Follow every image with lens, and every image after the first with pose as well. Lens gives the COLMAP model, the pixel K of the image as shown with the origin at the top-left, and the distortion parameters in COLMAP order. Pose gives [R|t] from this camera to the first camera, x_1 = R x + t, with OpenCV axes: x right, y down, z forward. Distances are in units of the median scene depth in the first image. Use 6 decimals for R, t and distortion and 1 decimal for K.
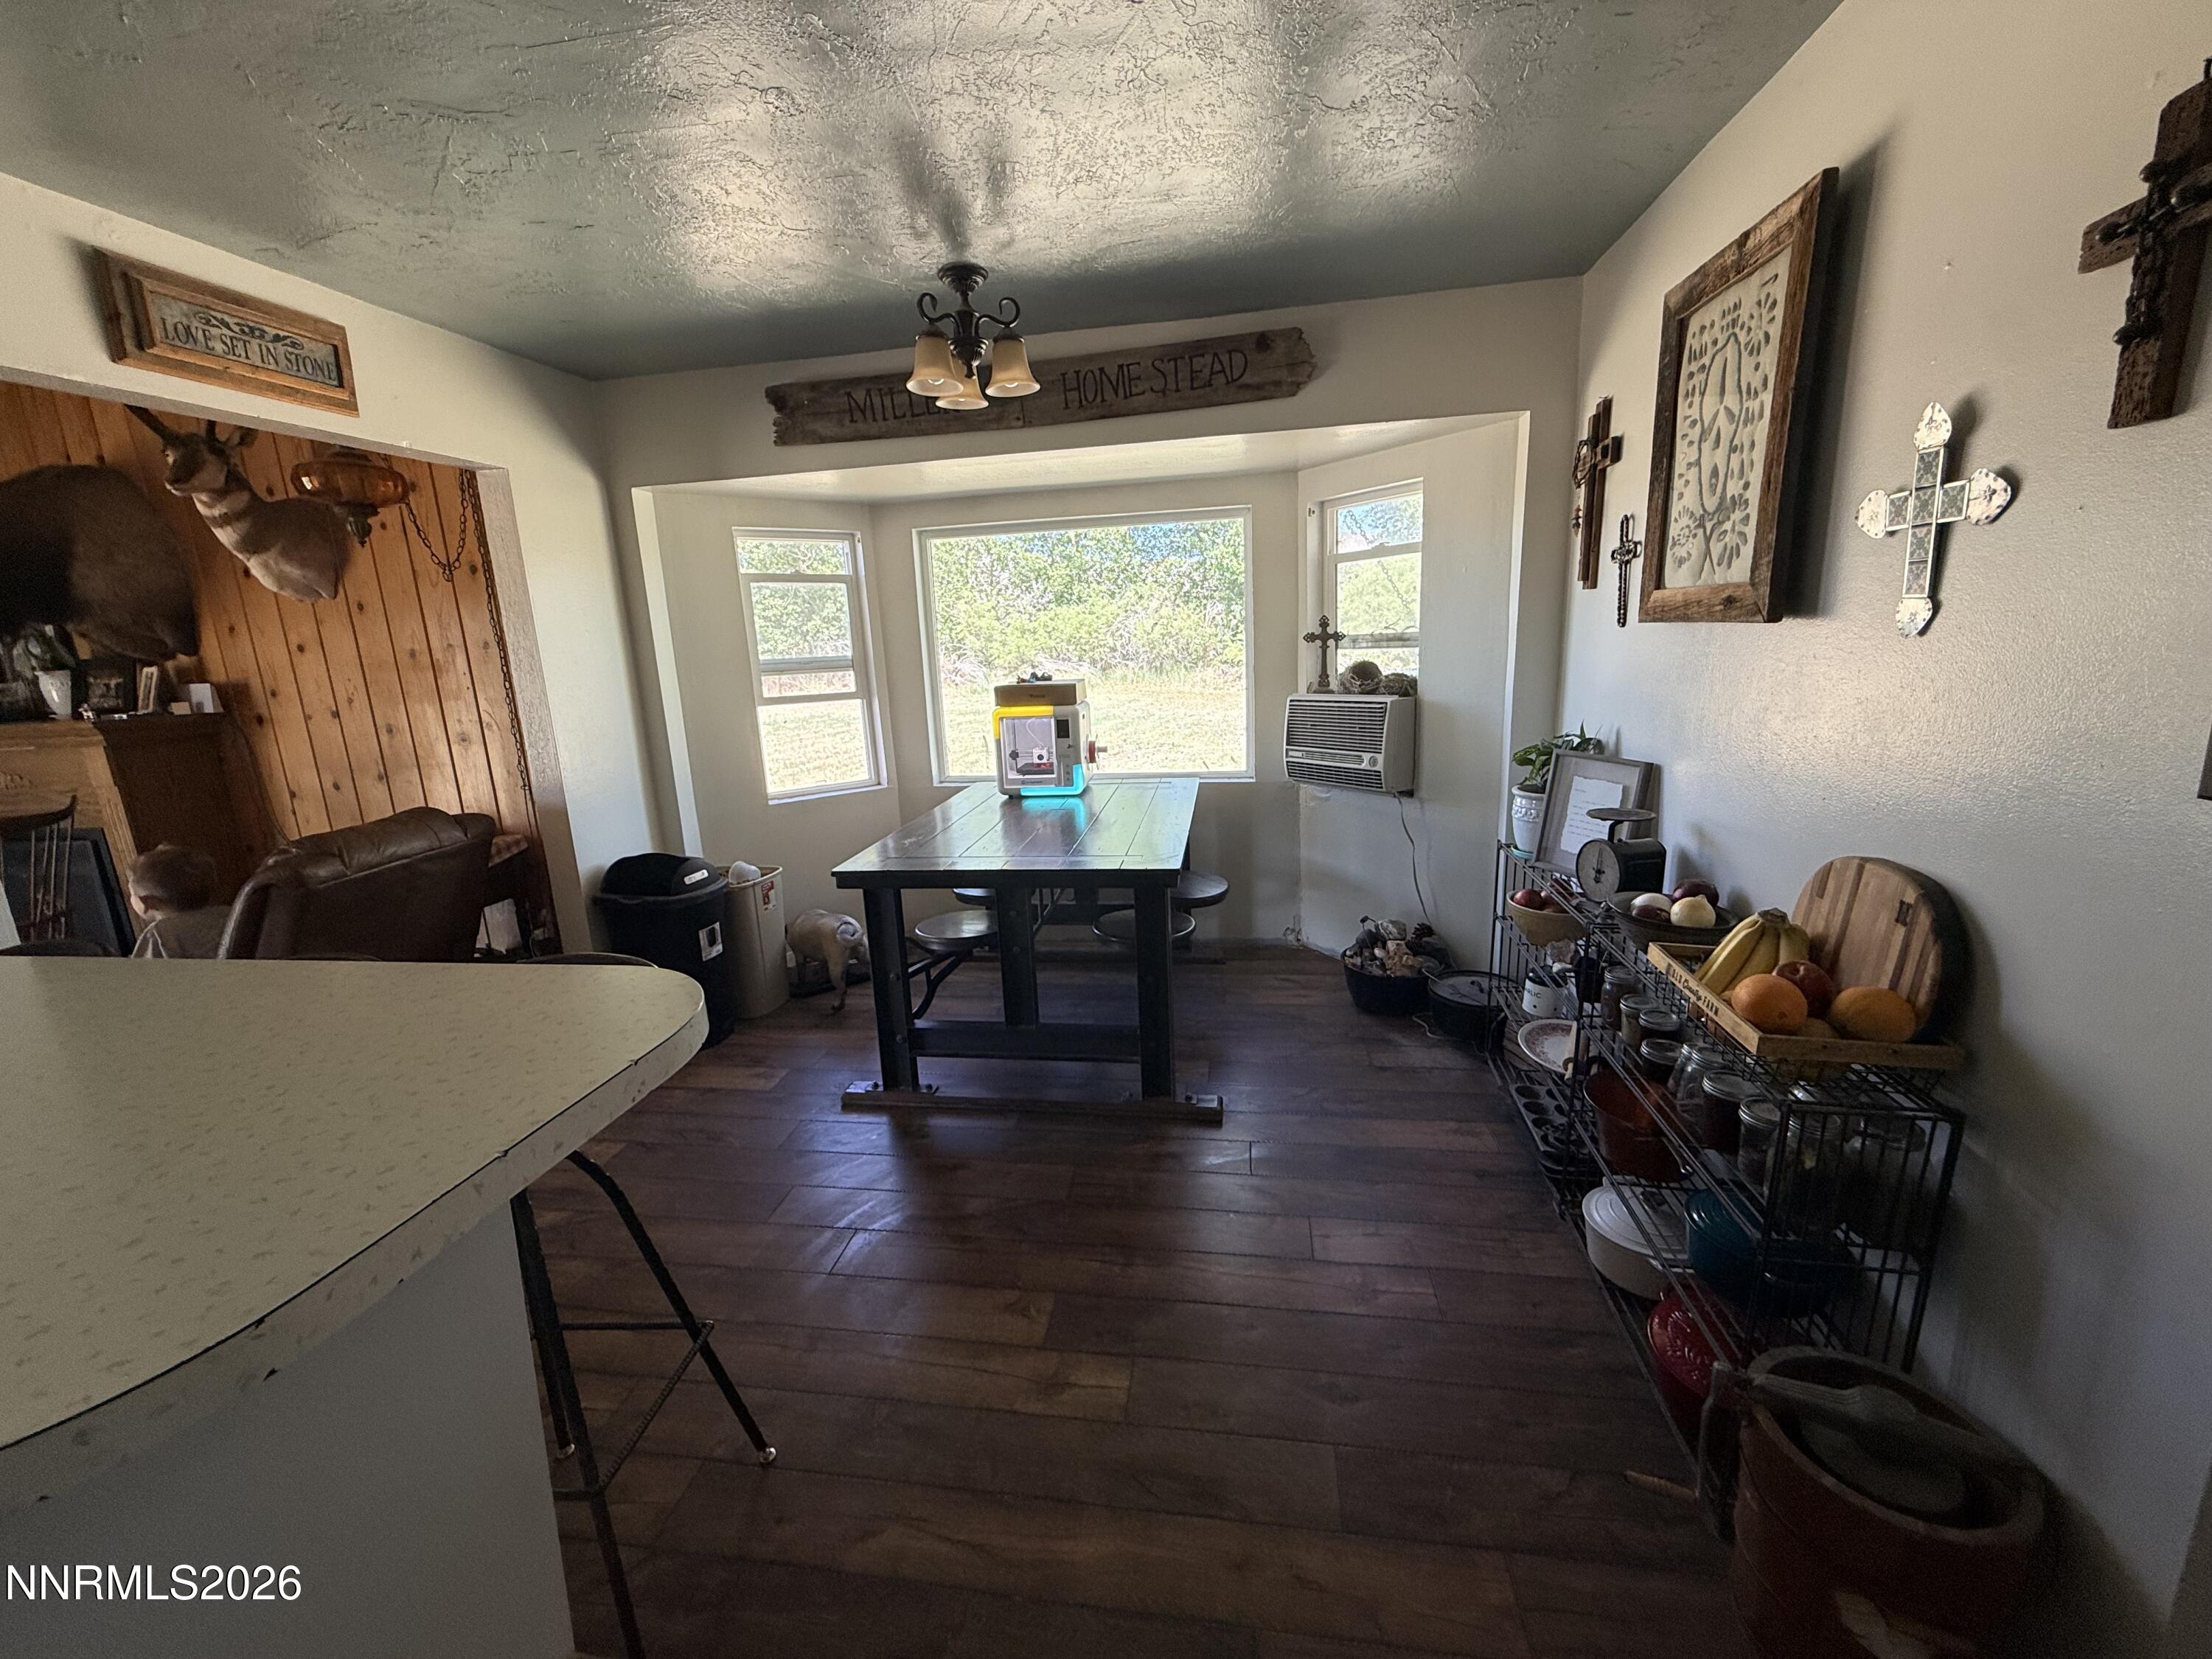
lens RADIAL K [[881.0, 0, 1097.5], [0, 881.0, 829.7], [0, 0, 1]] dist [0.000736, 0.000060]
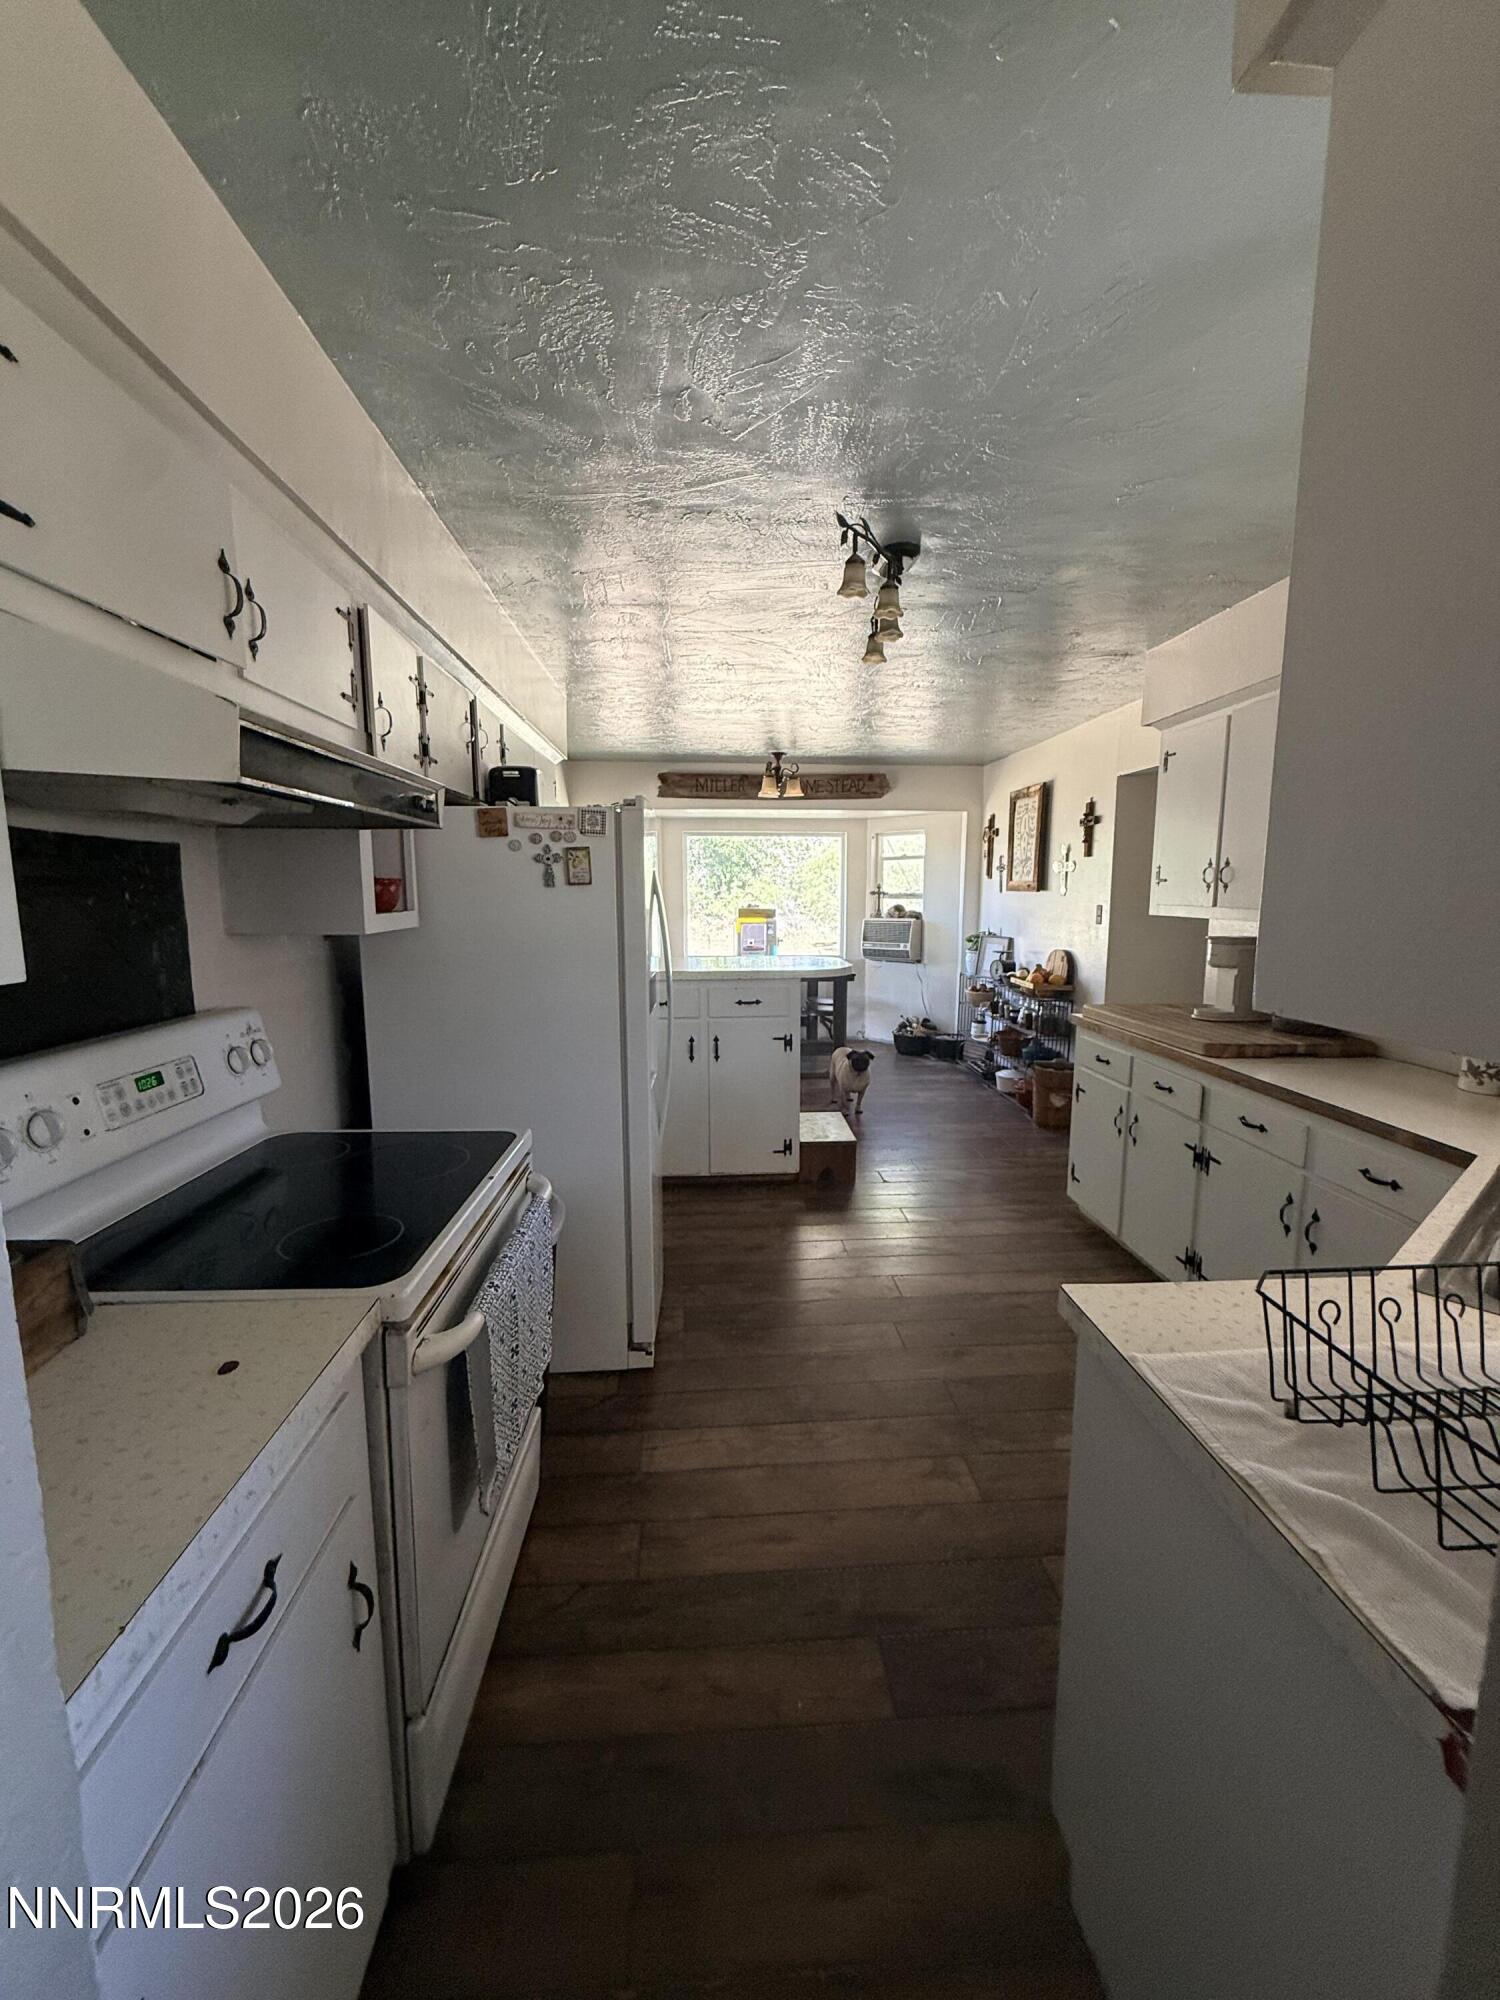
lens RADIAL K [[796.5, 0, 750.0], [0, 796.5, 1000.0], [0, 0, 1]] dist [0.000736, 0.000060]
pose [[0.973260, 0.016440, 0.229117, -0.693026], [0.003040, 0.996426, -0.084412, 0.293458], [-0.229686, 0.082852, 0.969732, -1.143248]]
